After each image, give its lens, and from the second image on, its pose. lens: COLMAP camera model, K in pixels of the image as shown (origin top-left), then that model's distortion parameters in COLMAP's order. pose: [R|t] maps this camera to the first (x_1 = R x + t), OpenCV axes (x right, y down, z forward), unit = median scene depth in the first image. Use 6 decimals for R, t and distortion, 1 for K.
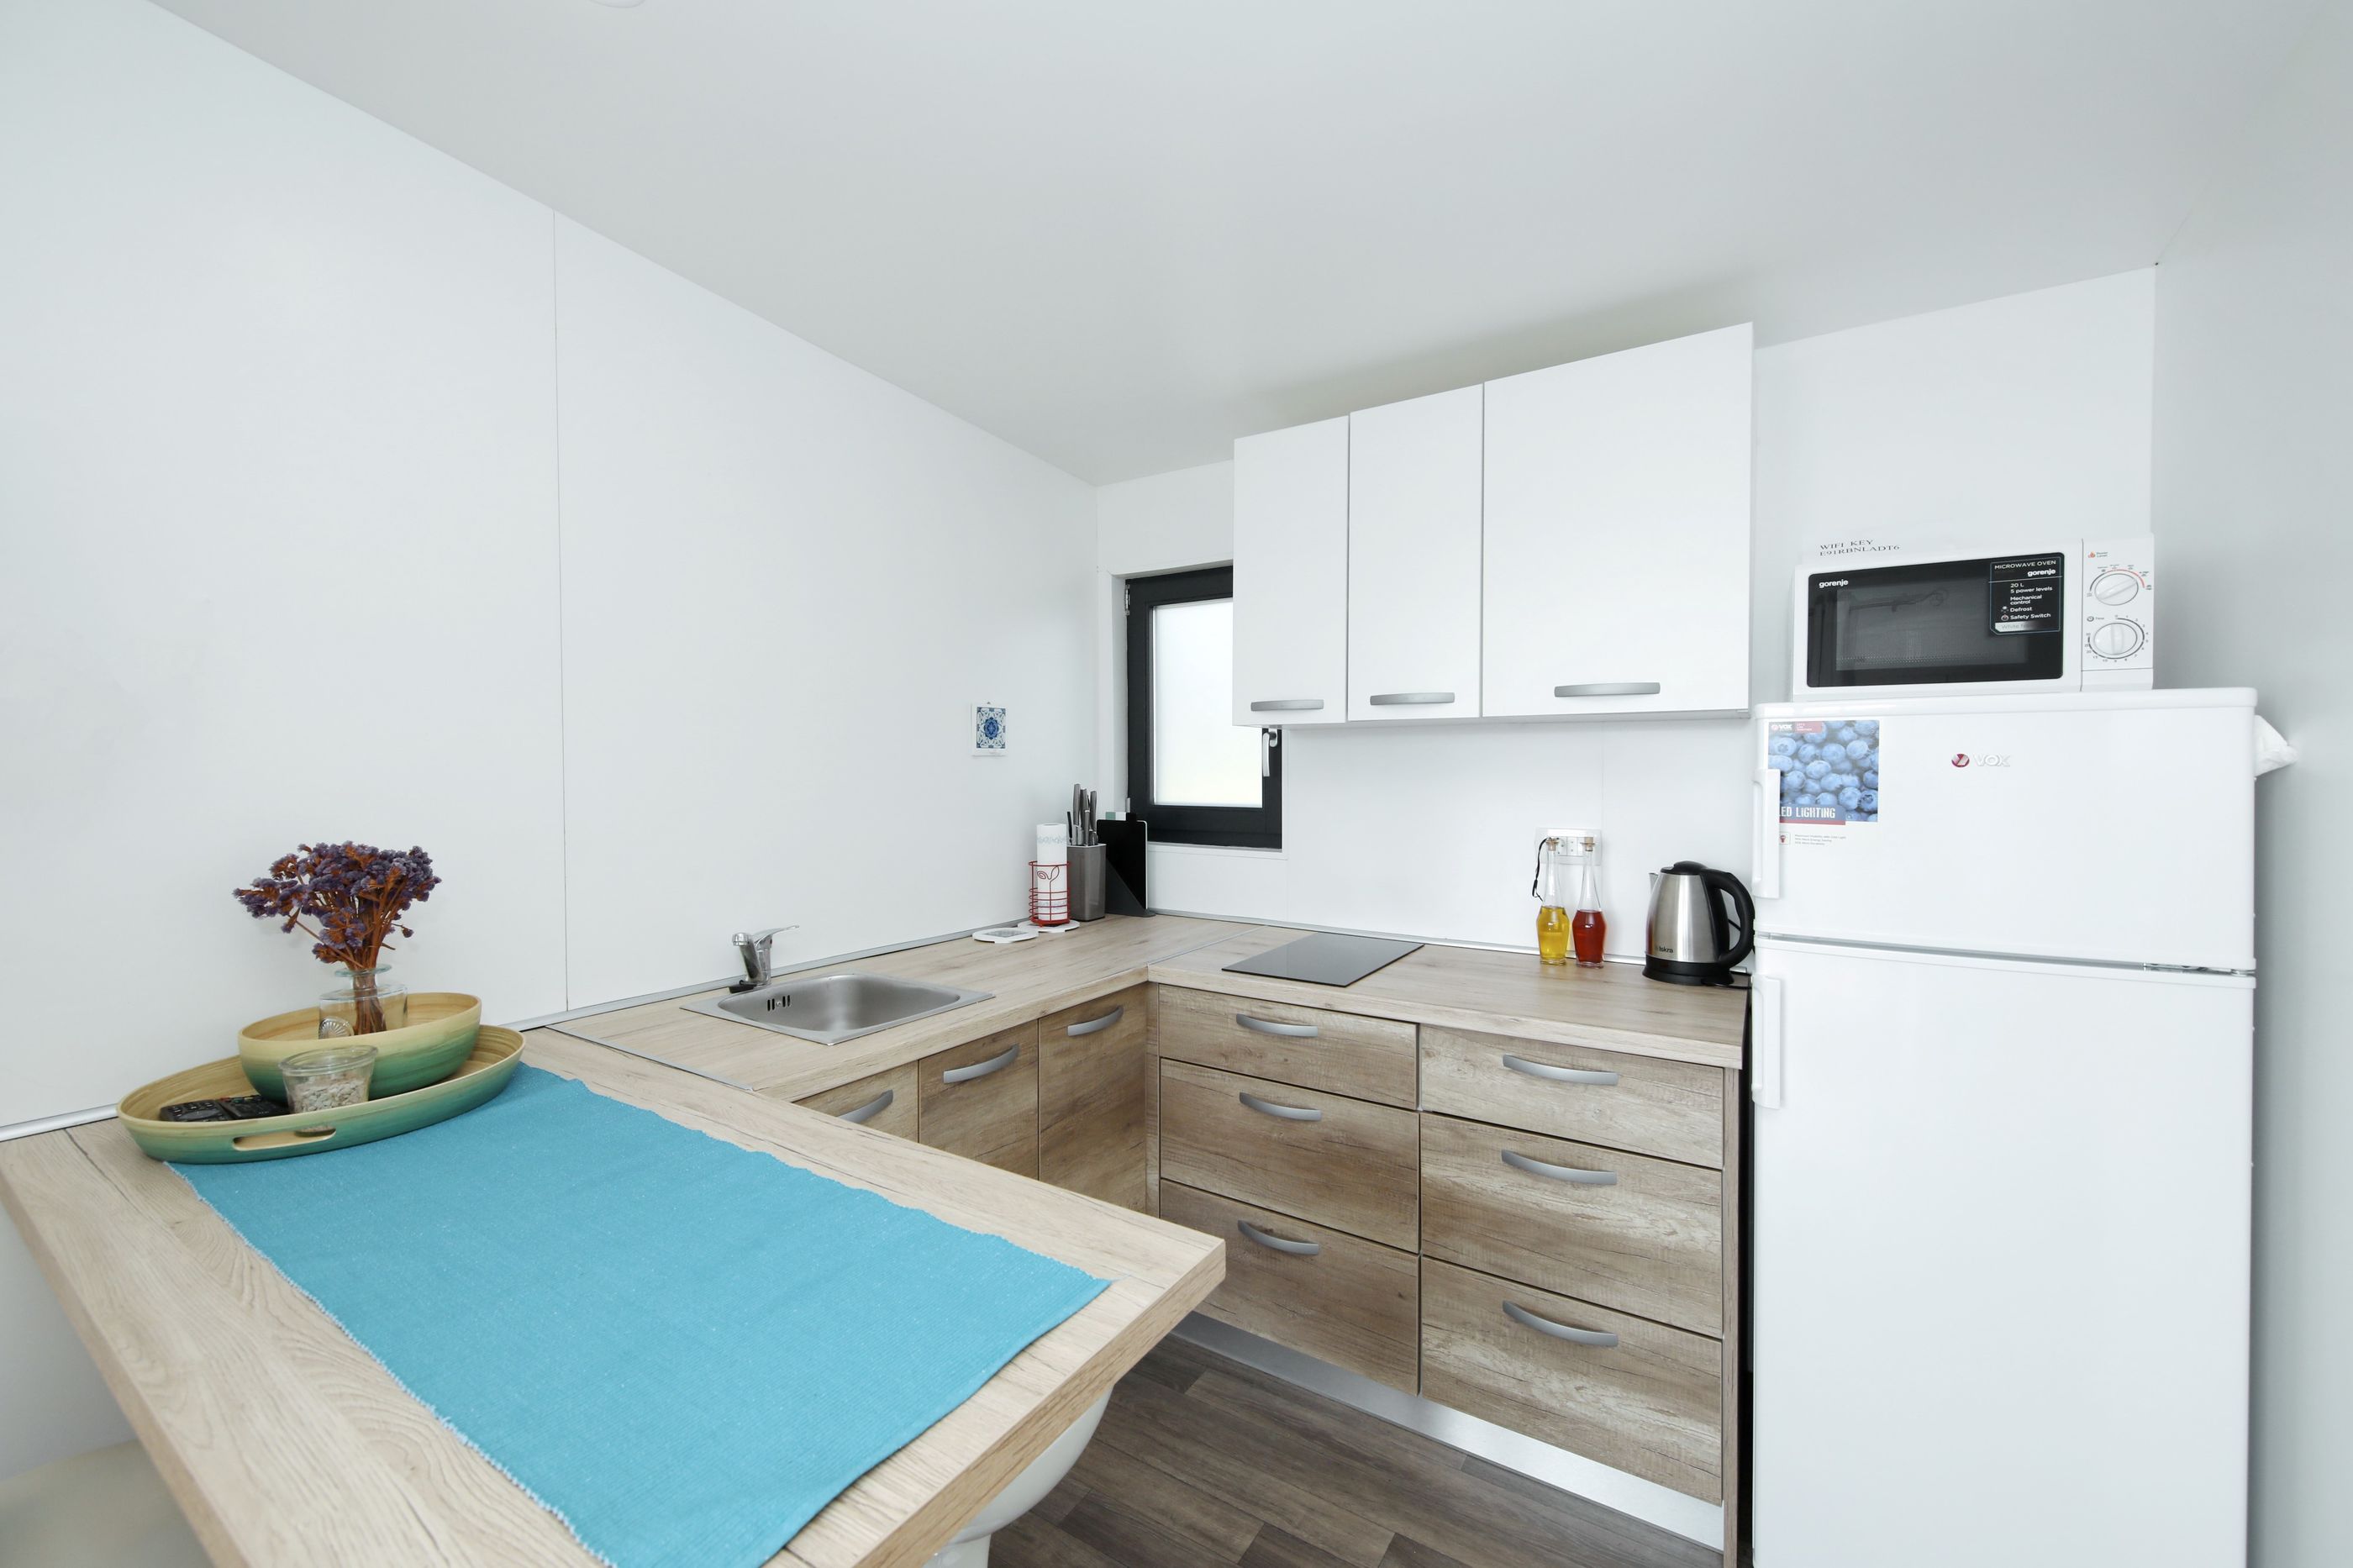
lens RADIAL K [[940.9, 0, 1181.3], [0, 940.9, 779.5], [0, 0, 1]] dist [0.007908, 0.000145]
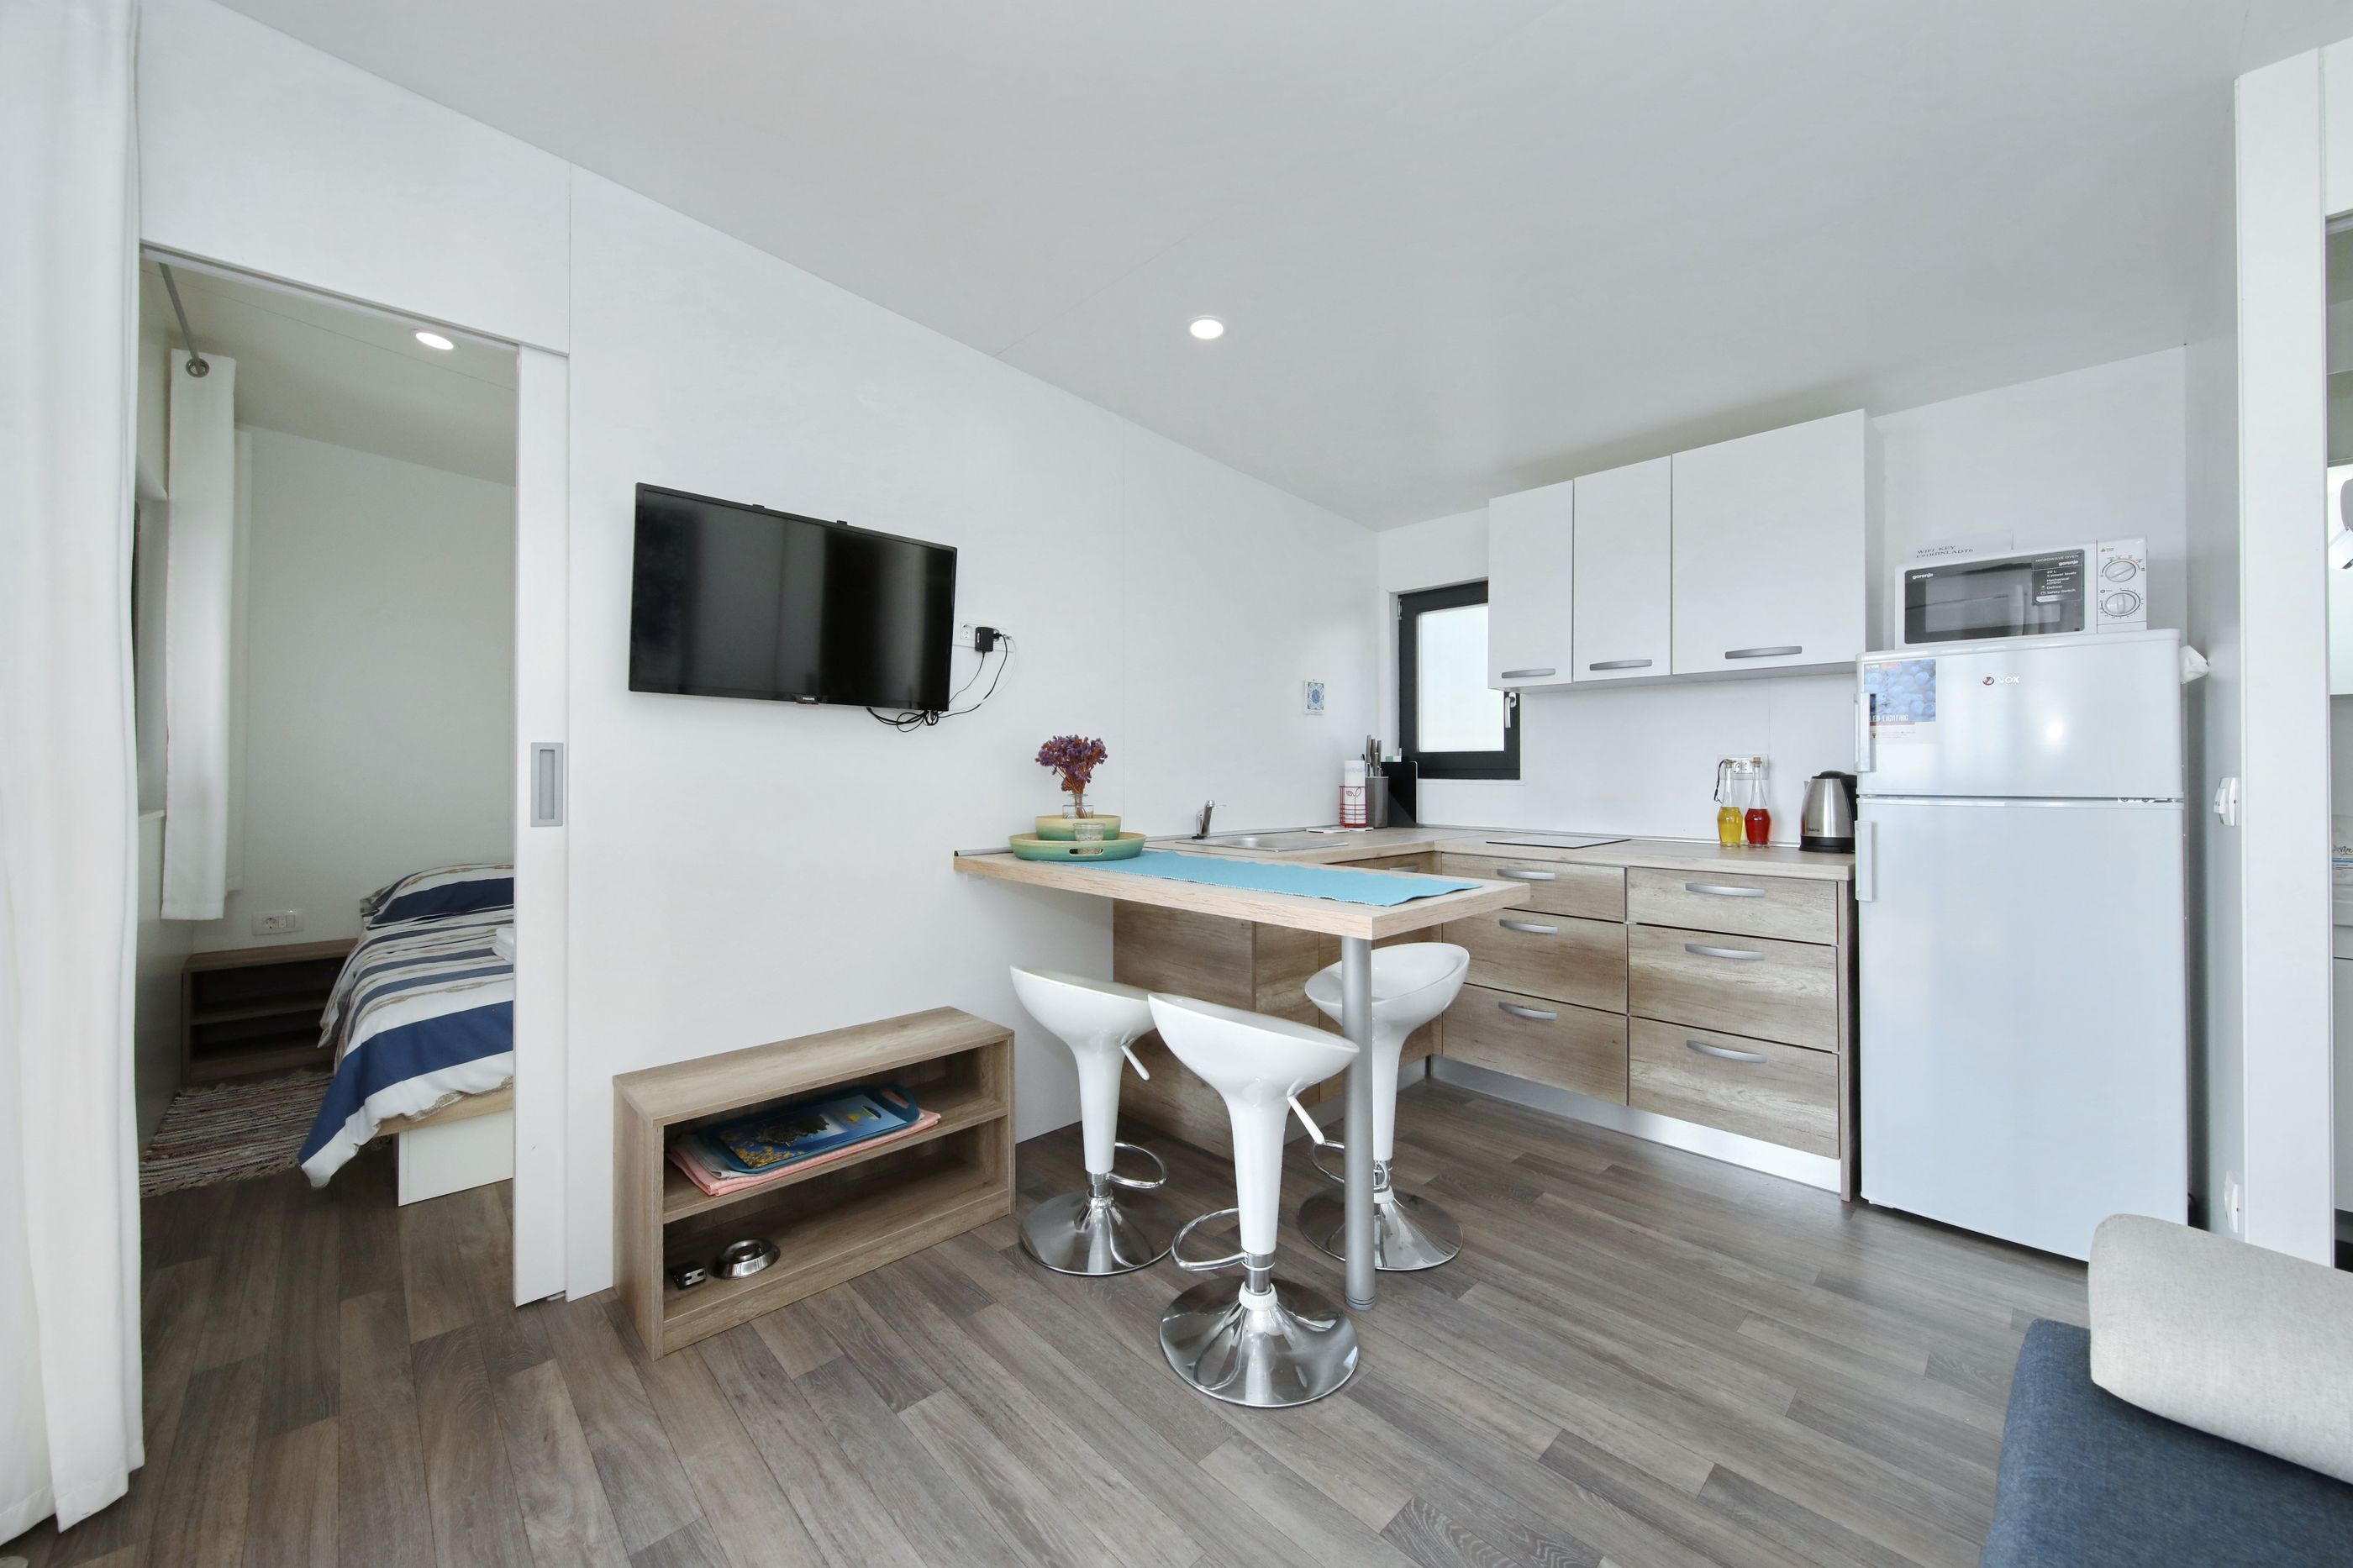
lens RADIAL K [[887.0, 0, 1143.0], [0, 887.0, 761.7], [0, 0, 1]] dist [0.002186, -0.000526]
pose [[0.967464, -0.000198, -0.253008, -0.153852], [-0.006097, 0.999691, -0.024098, 0.123825], [0.252935, 0.024857, 0.967164, -0.641420]]
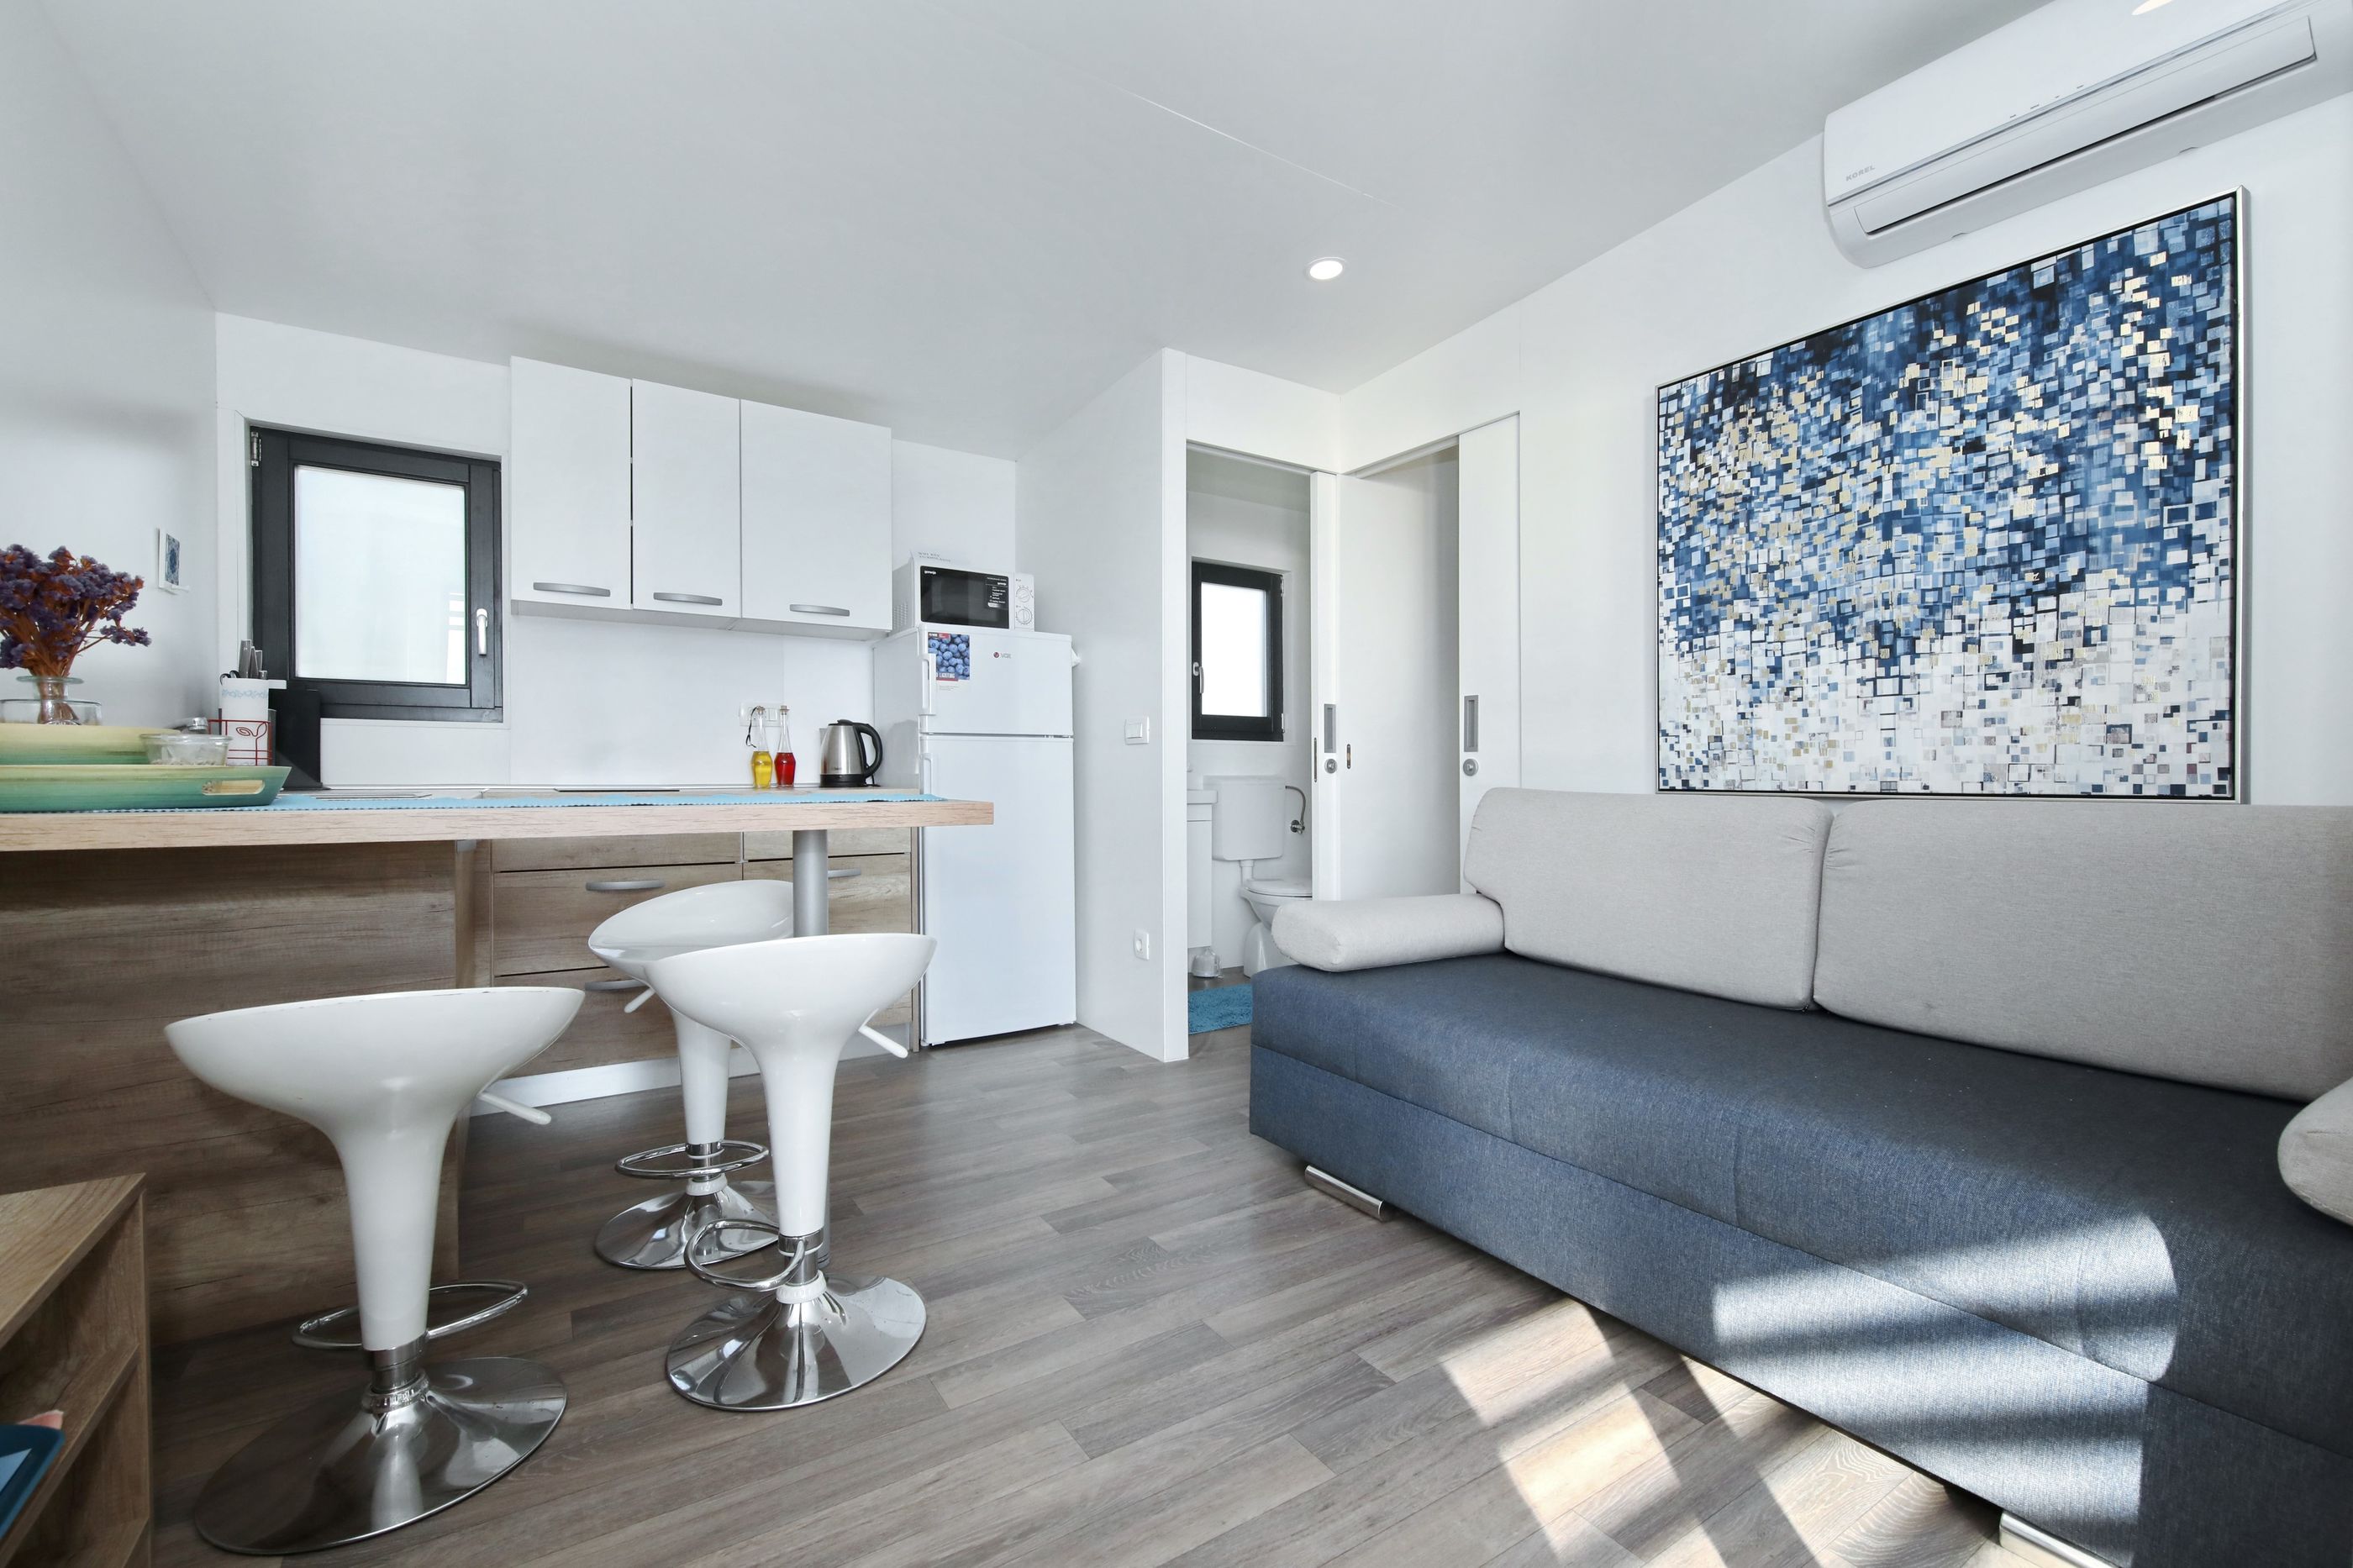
lens RADIAL K [[1008.5, 0, 1187.6], [0, 1008.5, 781.7], [0, 0, 1]] dist [0.014887, 0.001067]
pose [[0.406559, -0.001927, 0.913622, -0.977358], [0.011196, 0.999933, -0.002873, 0.234139], [-0.913556, 0.011397, 0.406554, -0.353226]]
